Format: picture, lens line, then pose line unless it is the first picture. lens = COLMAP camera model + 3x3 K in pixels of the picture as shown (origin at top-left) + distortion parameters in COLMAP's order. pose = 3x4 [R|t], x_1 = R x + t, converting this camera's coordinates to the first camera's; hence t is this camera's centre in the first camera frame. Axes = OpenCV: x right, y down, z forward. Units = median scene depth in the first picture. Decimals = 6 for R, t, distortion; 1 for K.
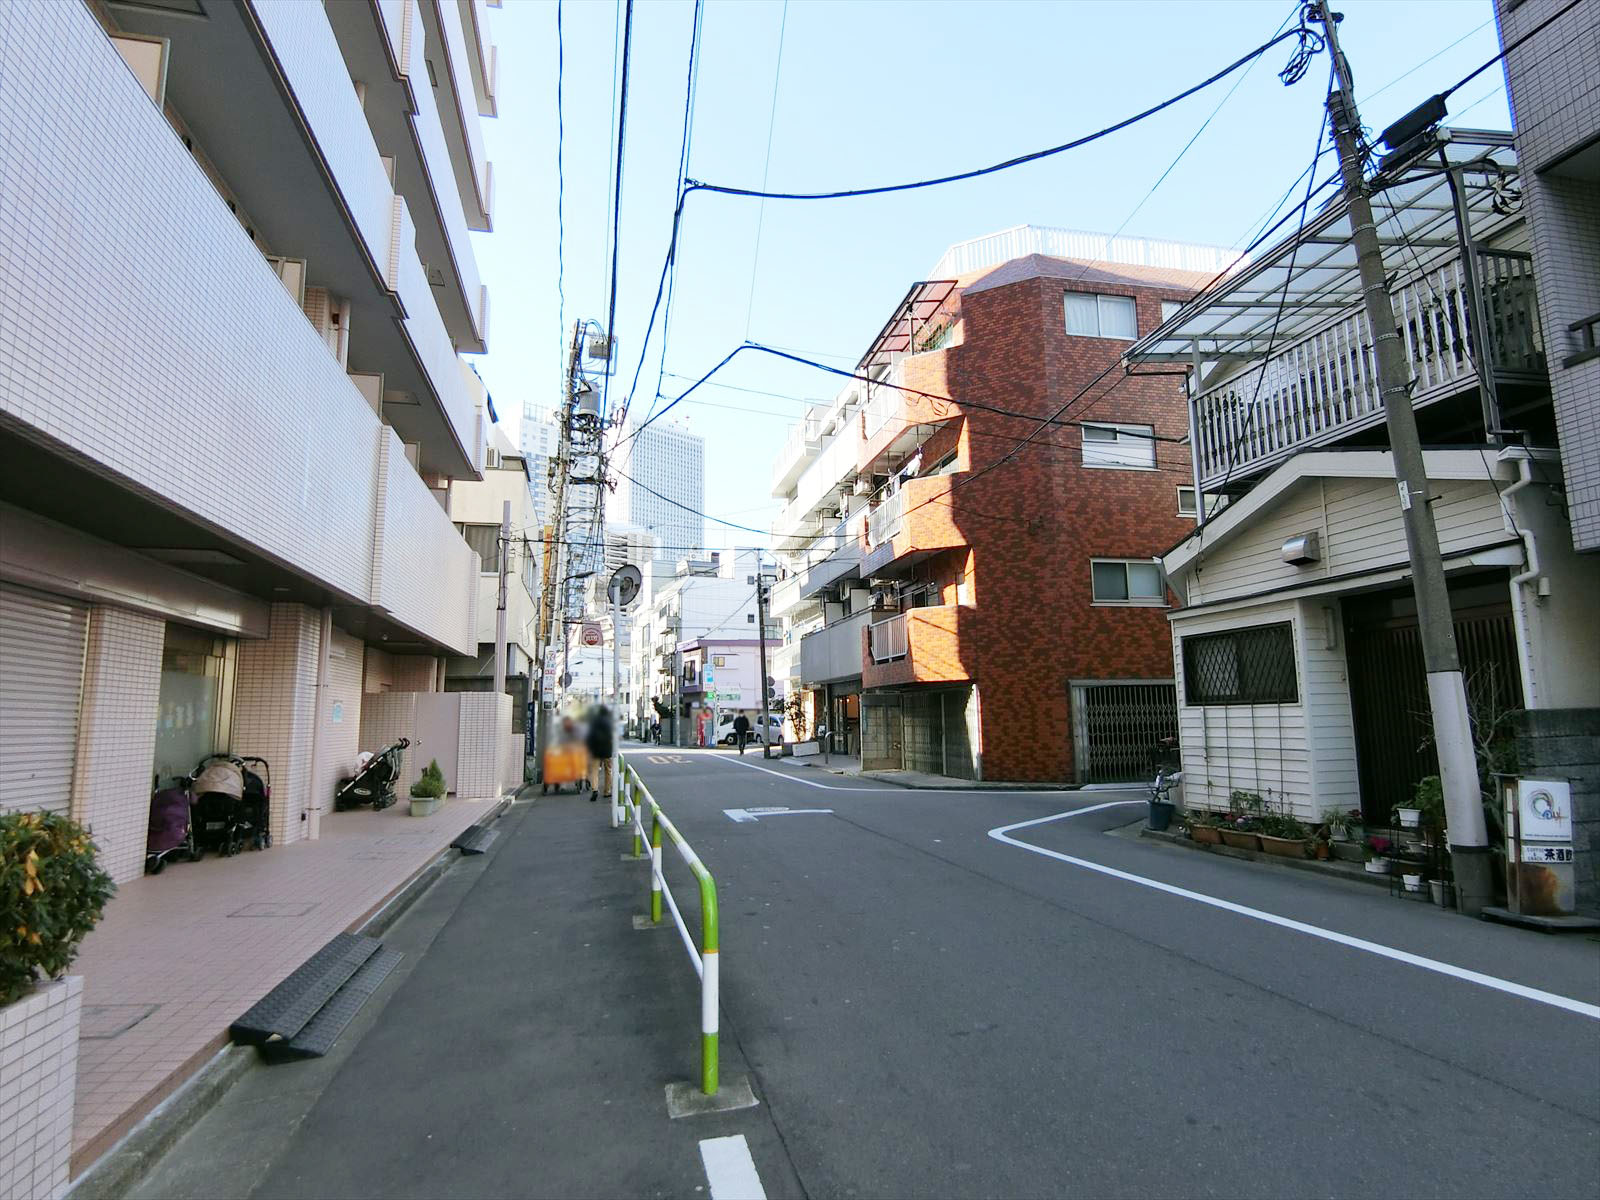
lens RADIAL K [[891.9, 0, 800.0], [0, 891.9, 600.0], [0, 0, 1]] dist [-0.000850, -0.000291]
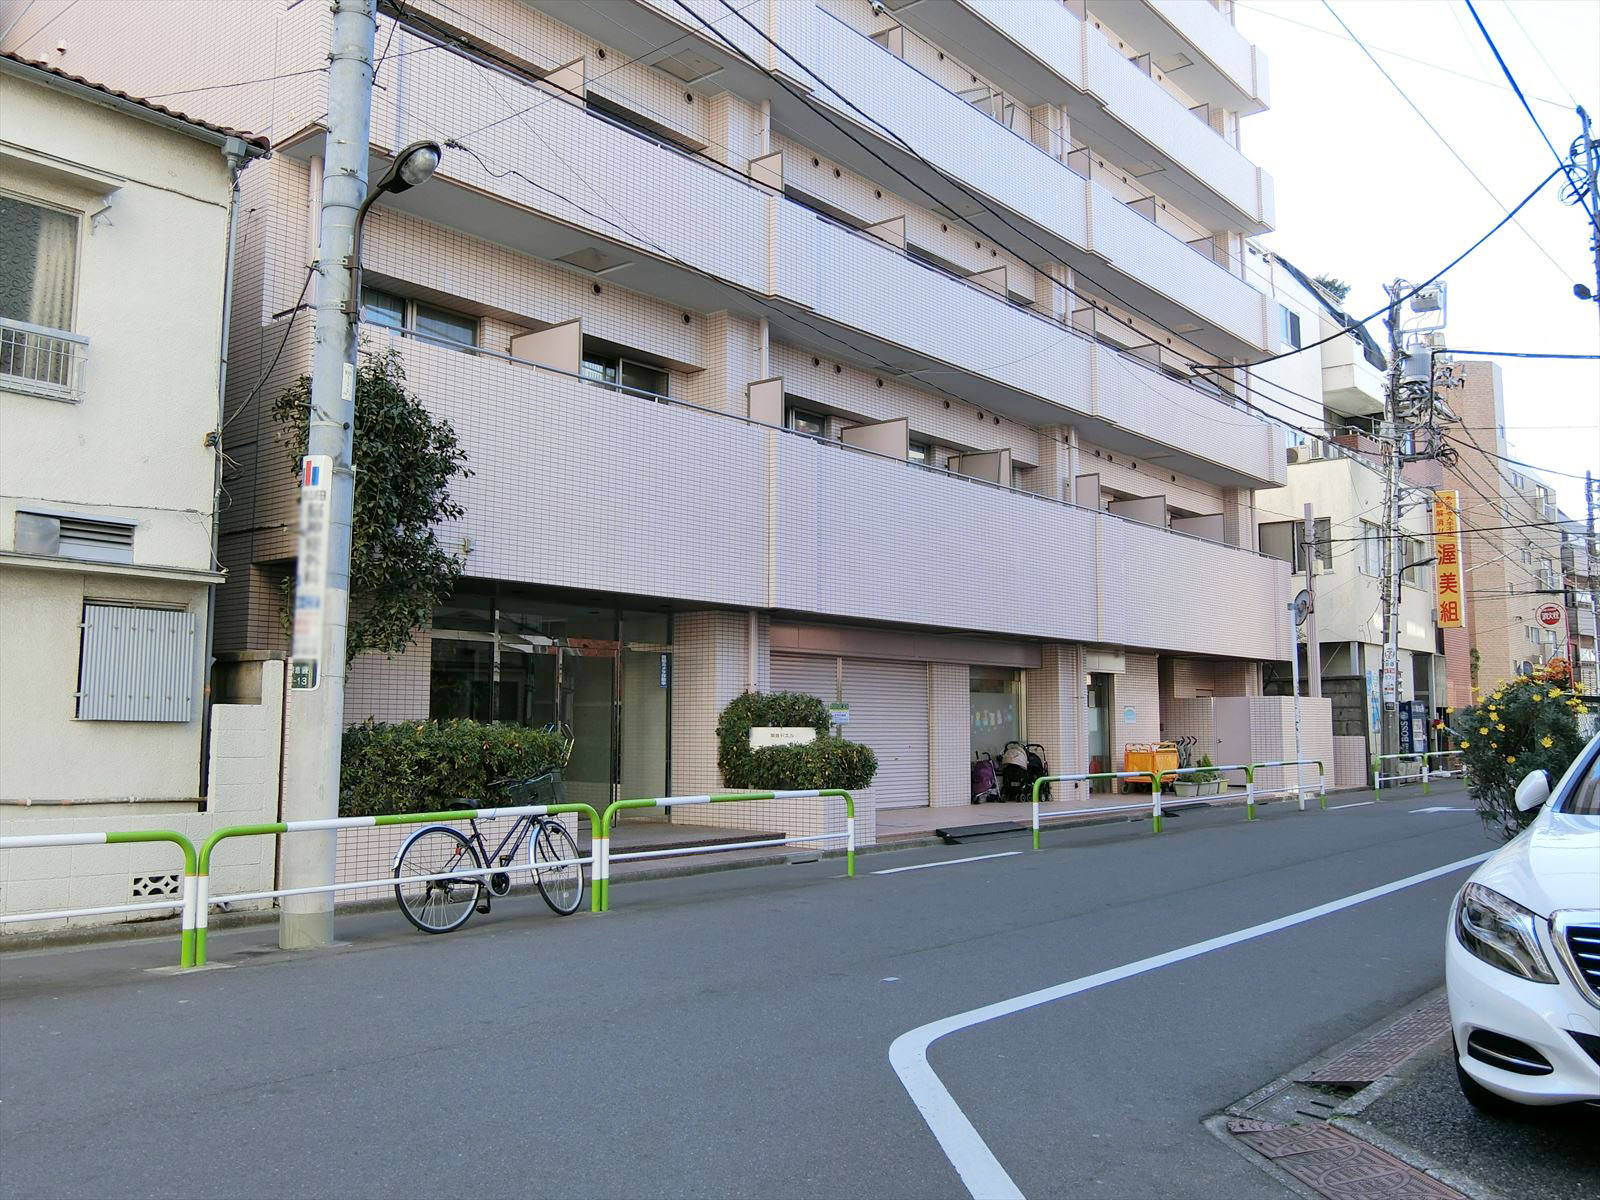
lens RADIAL K [[1374.8, 0, 800.0], [0, 1374.8, 600.0], [0, 0, 1]] dist [0.002133, 0.001312]
pose [[0.612580, -0.066734, -0.787587, 0.778367], [0.101842, 0.994788, -0.005079, -0.079315], [0.783820, -0.077098, 0.616183, -0.592994]]
